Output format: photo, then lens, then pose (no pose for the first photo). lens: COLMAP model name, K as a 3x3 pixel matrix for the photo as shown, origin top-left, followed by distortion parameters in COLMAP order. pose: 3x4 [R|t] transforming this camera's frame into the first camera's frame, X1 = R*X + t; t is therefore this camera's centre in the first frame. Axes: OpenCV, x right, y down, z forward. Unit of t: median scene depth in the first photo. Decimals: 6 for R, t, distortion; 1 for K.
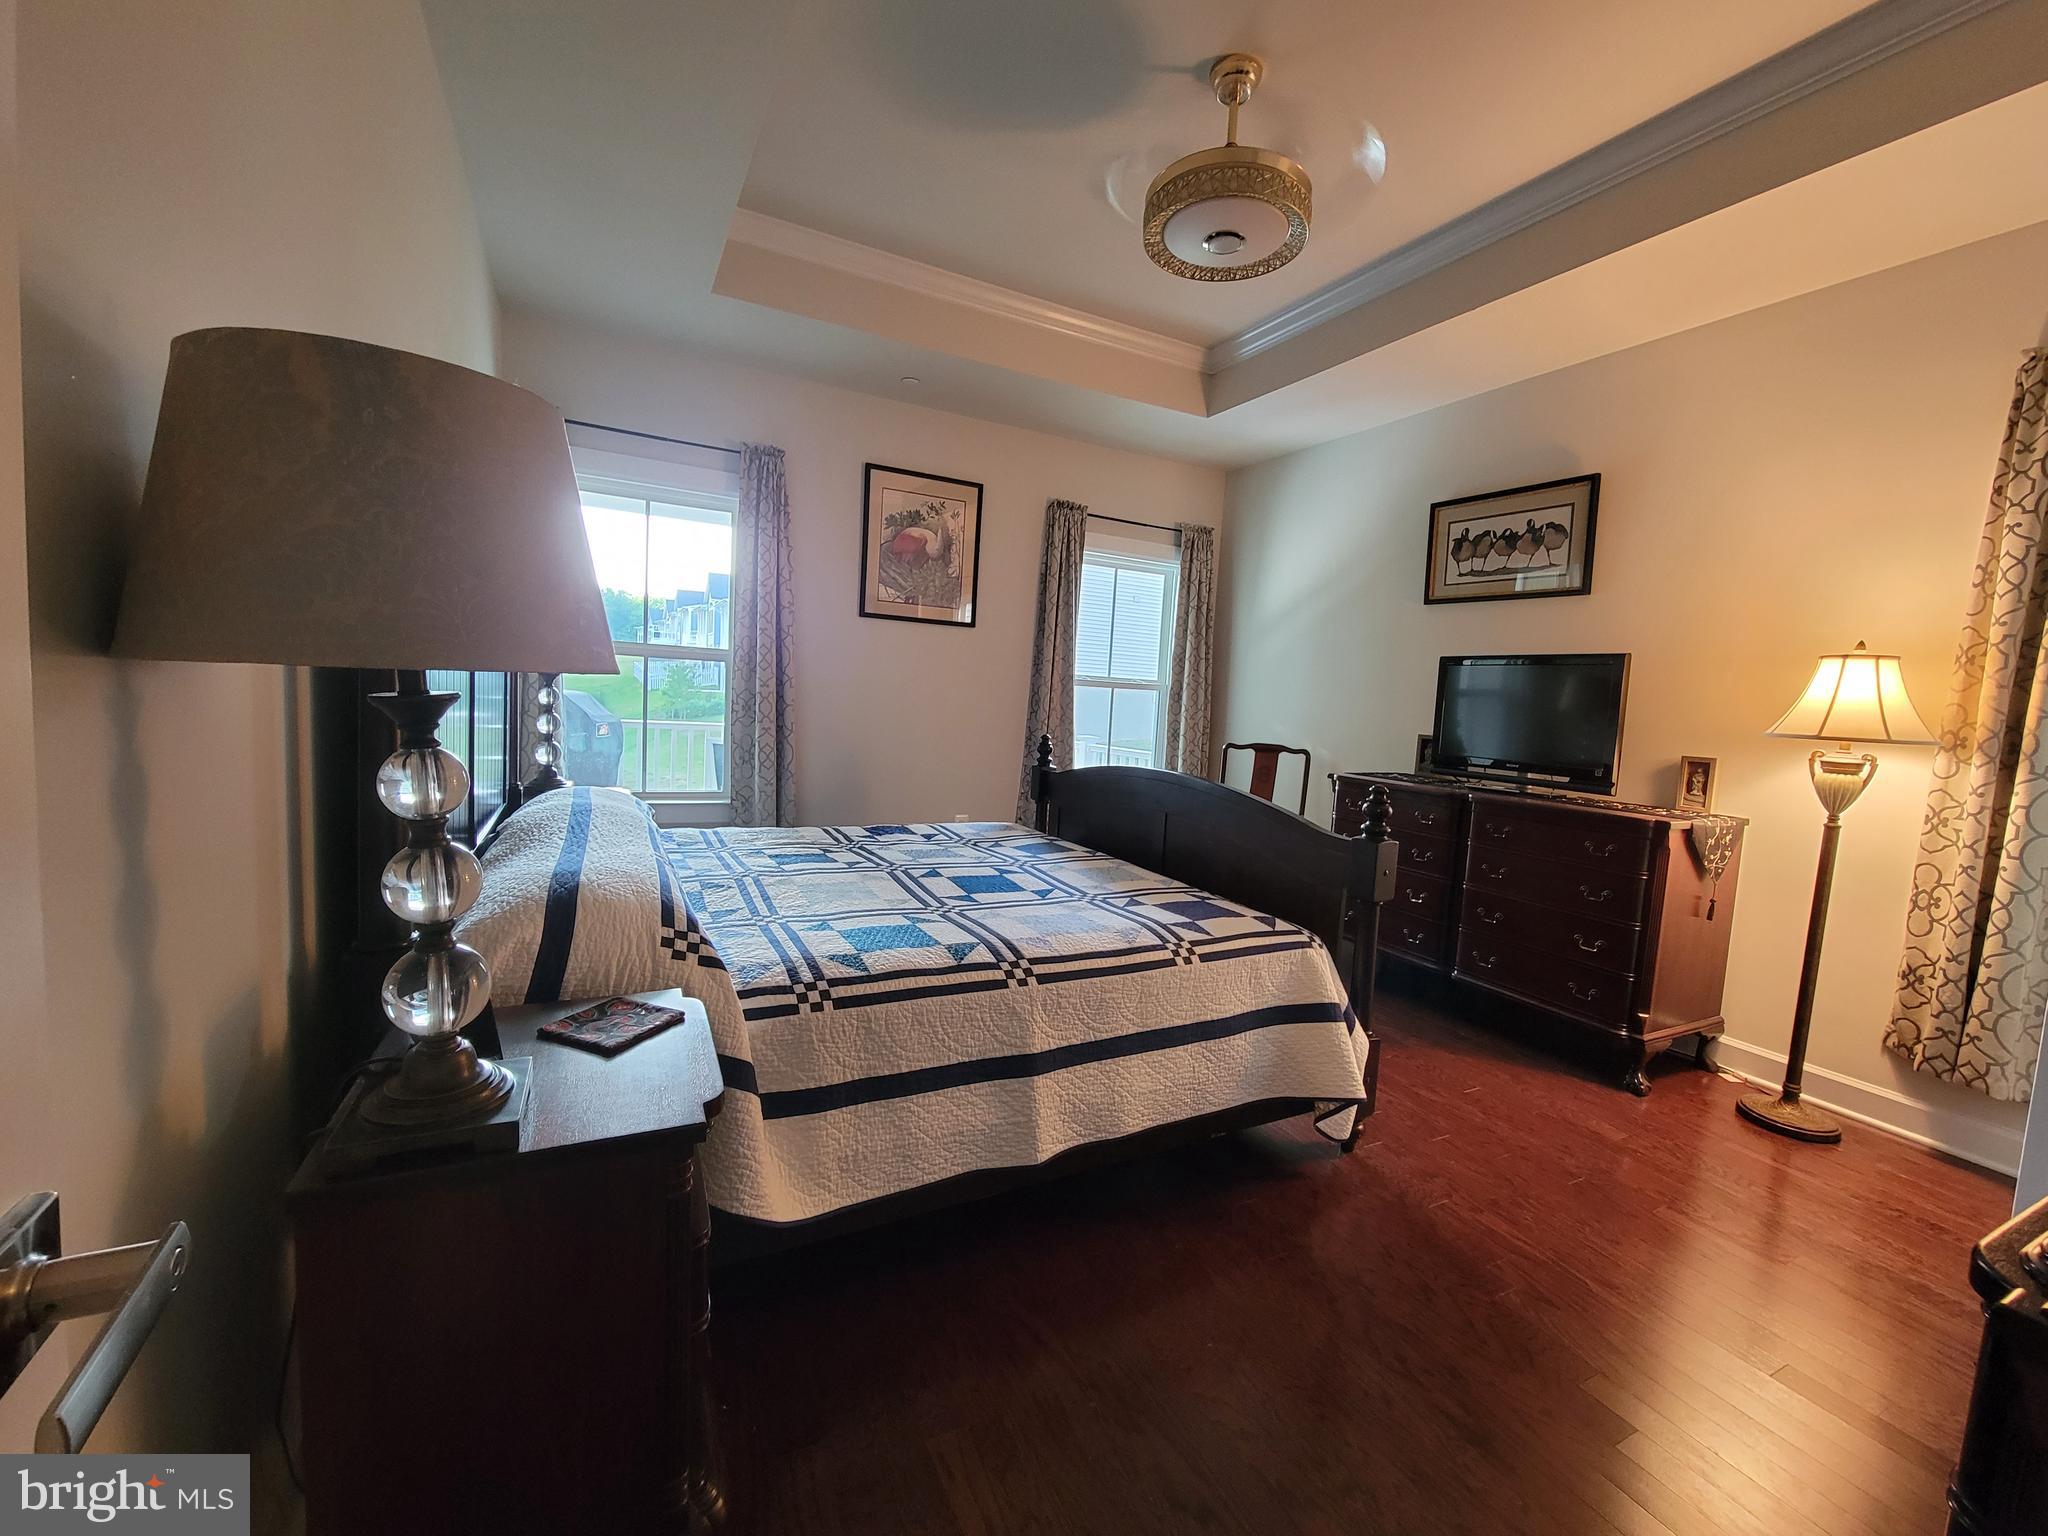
lens RADIAL K [[837.7, 0, 1037.2], [0, 837.7, 765.7], [0, 0, 1]] dist [-0.001413, 0.000040]
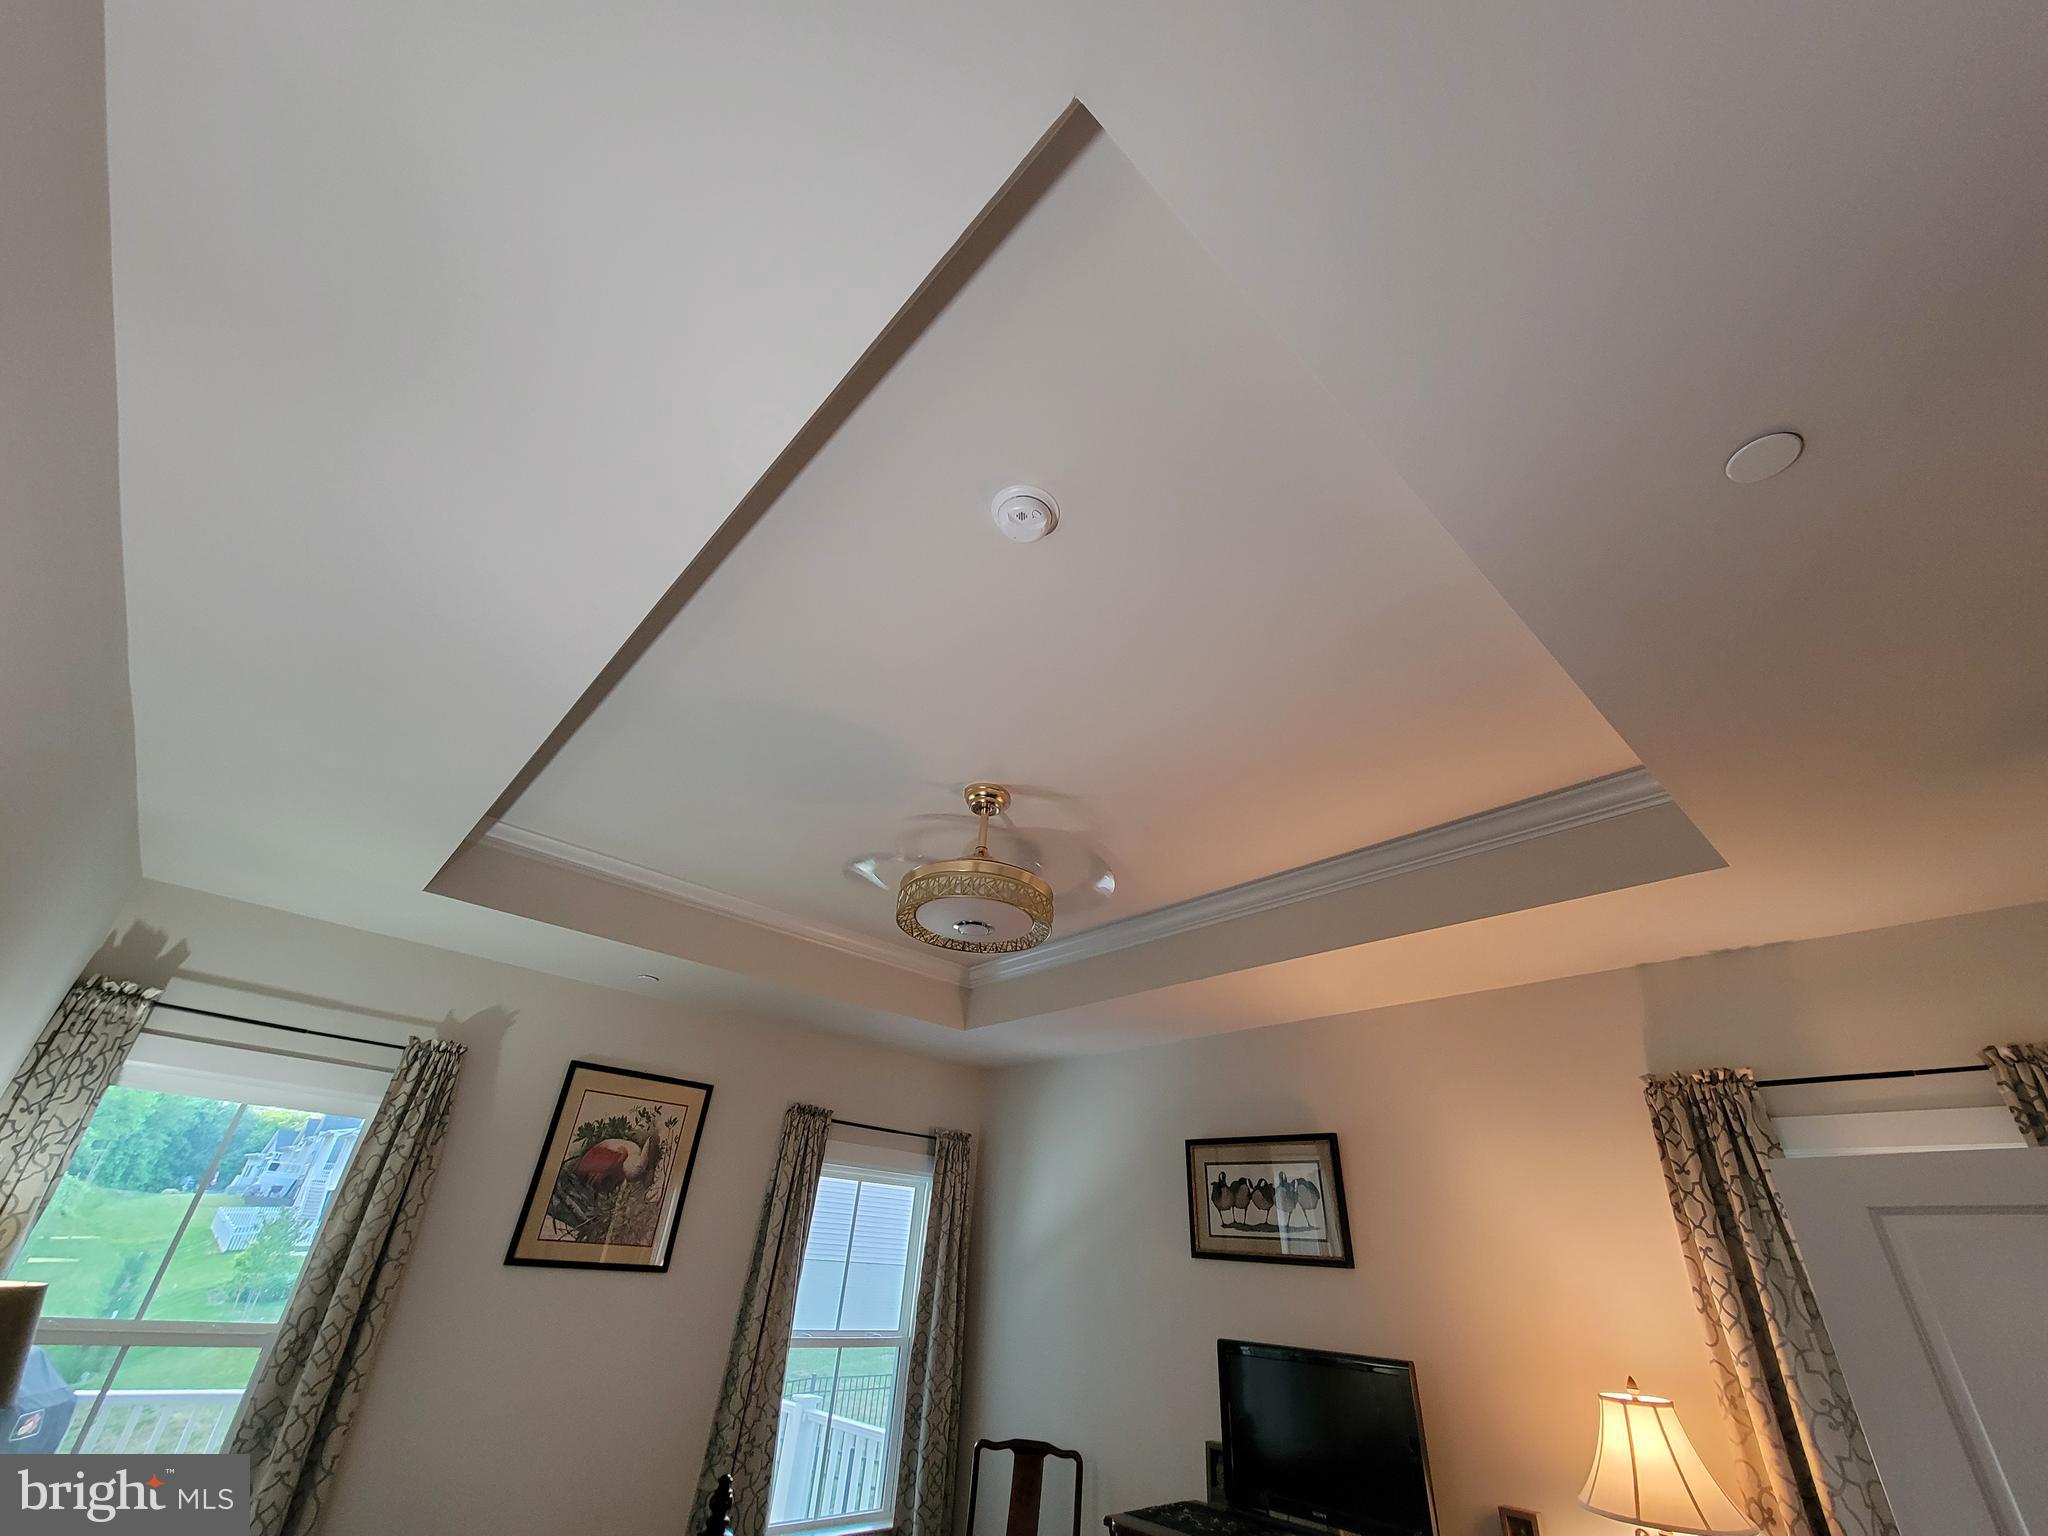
lens RADIAL K [[837.7, 0, 1035.5], [0, 837.7, 767.2], [0, 0, 1]] dist [-0.001413, 0.000040]
pose [[0.964752, 0.133519, 0.226775, 0.018927], [0.020522, 0.820936, -0.570651, -0.104348], [-0.262360, 0.555190, 0.789260, 0.028420]]
